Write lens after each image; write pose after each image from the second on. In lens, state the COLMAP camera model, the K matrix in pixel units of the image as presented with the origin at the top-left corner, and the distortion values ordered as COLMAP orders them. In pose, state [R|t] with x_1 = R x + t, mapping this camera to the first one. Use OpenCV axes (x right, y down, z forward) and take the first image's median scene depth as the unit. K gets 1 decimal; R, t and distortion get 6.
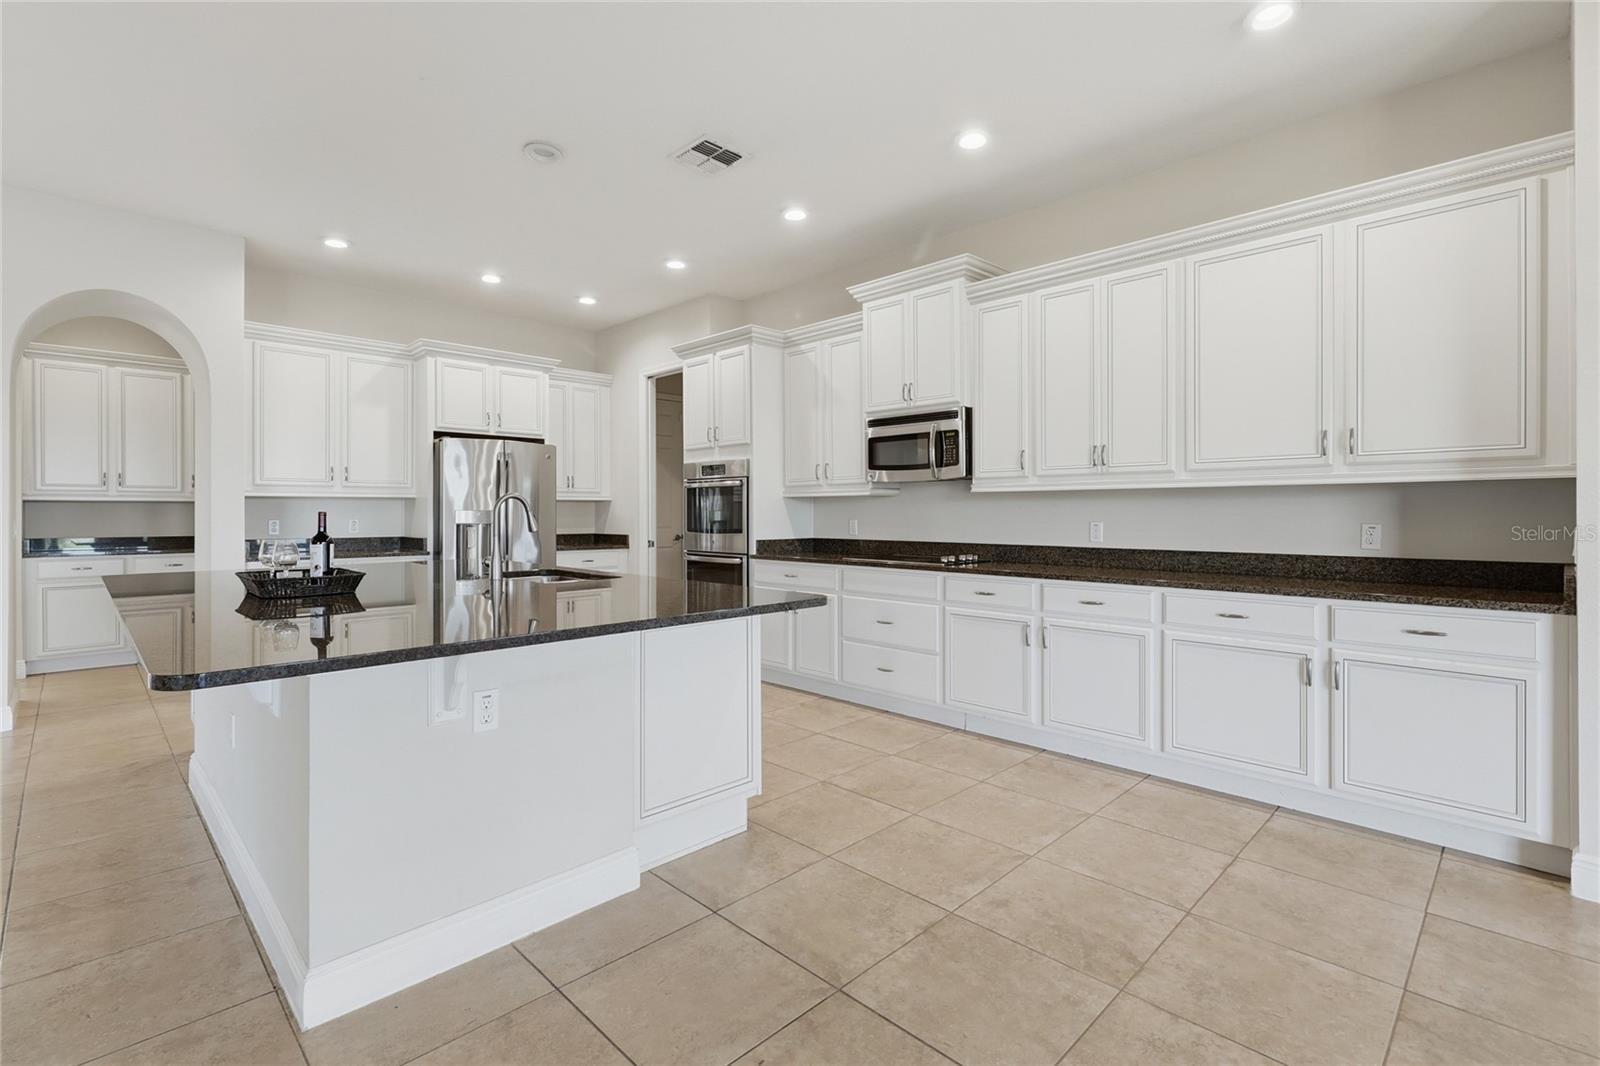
lens RADIAL K [[730.9, 0, 804.5], [0, 730.9, 513.9], [0, 0, 1]] dist [-0.000084, -0.000529]
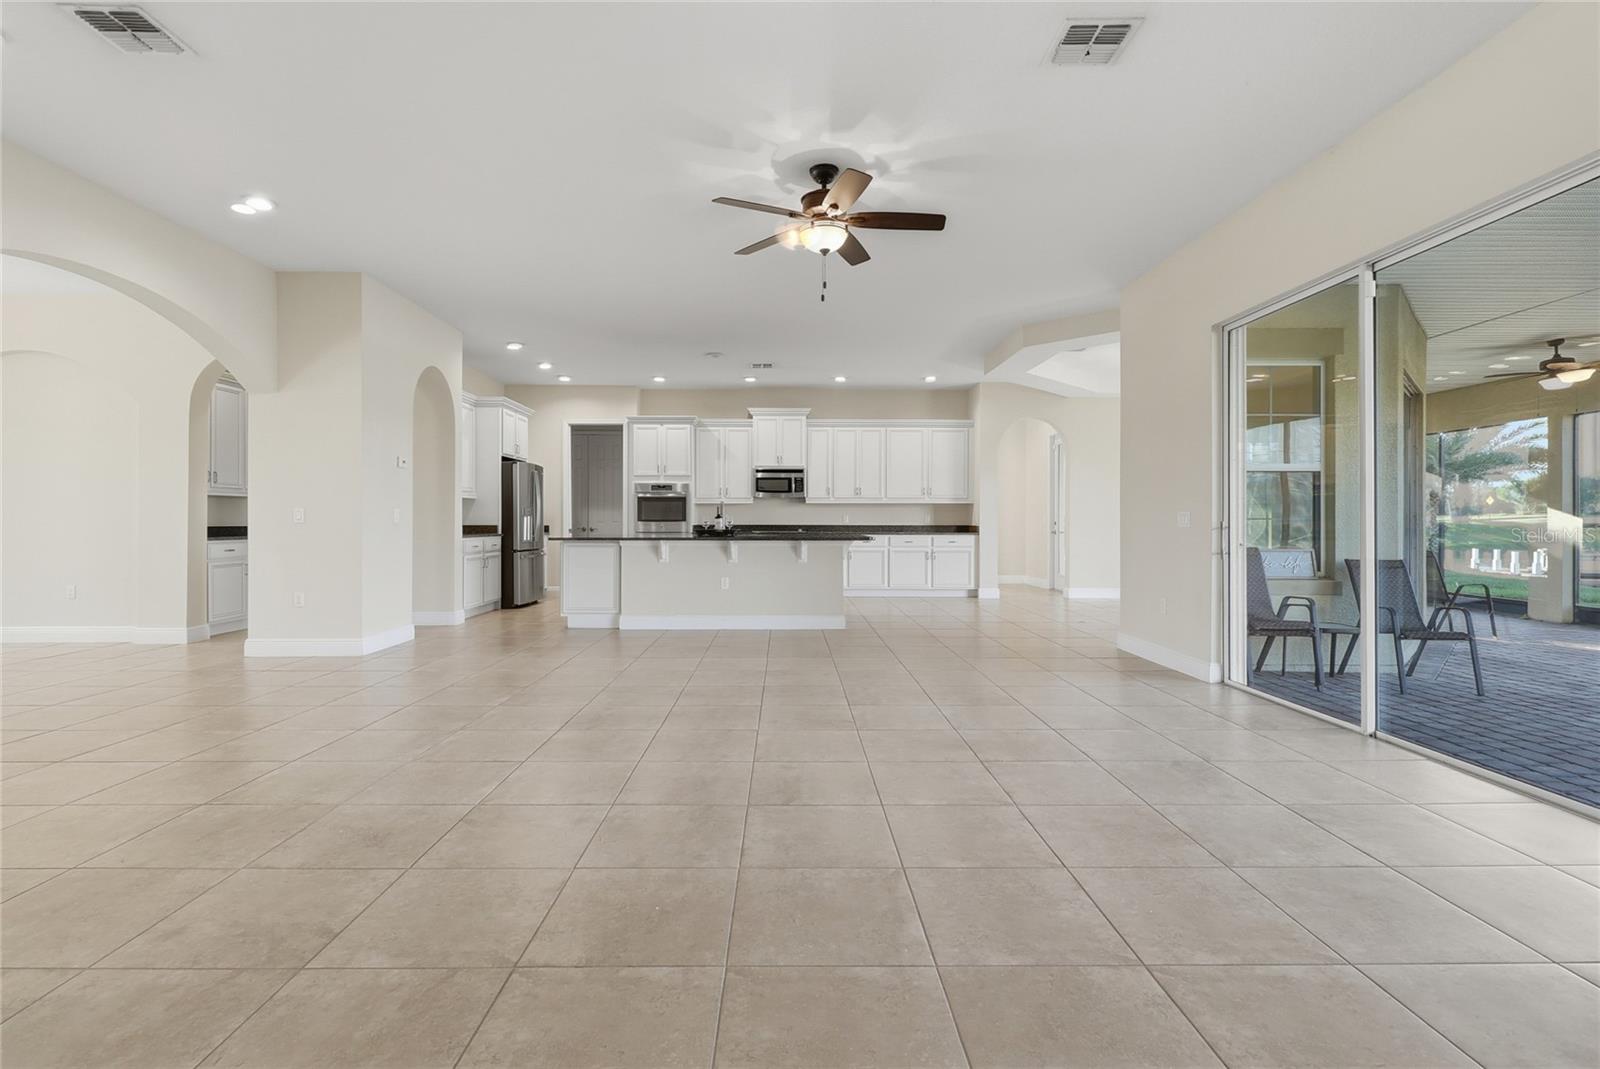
lens RADIAL K [[742.3, 0, 800.0], [0, 742.3, 534.5], [0, 0, 1]] dist [0.000480, 0.000010]
pose [[0.694405, -0.010972, 0.719500, -1.560536], [0.000153, 0.999886, 0.015101, 0.037388], [-0.719584, -0.010377, 0.694328, -0.712099]]
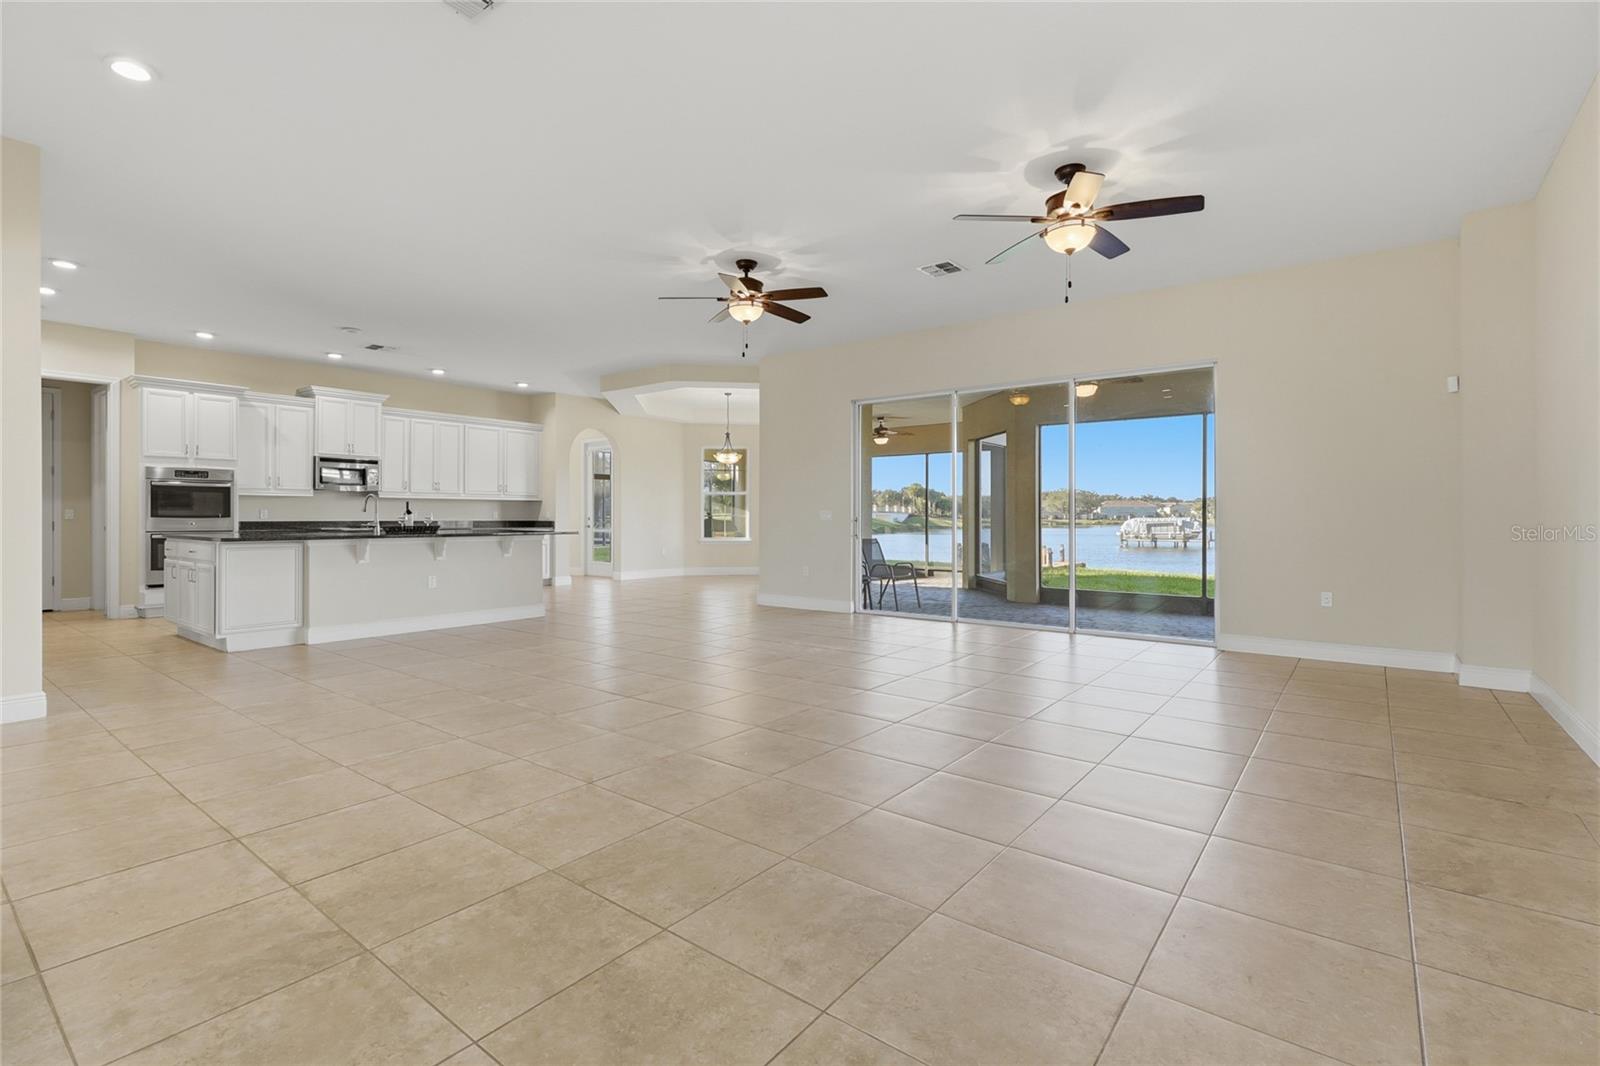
lens RADIAL K [[730.9, 0, 804.5], [0, 730.9, 513.9], [0, 0, 1]] dist [-0.000084, -0.000529]
pose [[-0.131128, 0.007057, 0.991340, -2.148939], [0.003821, 0.999971, -0.006613, 0.040483], [-0.991358, 0.002920, -0.131151, -0.007527]]
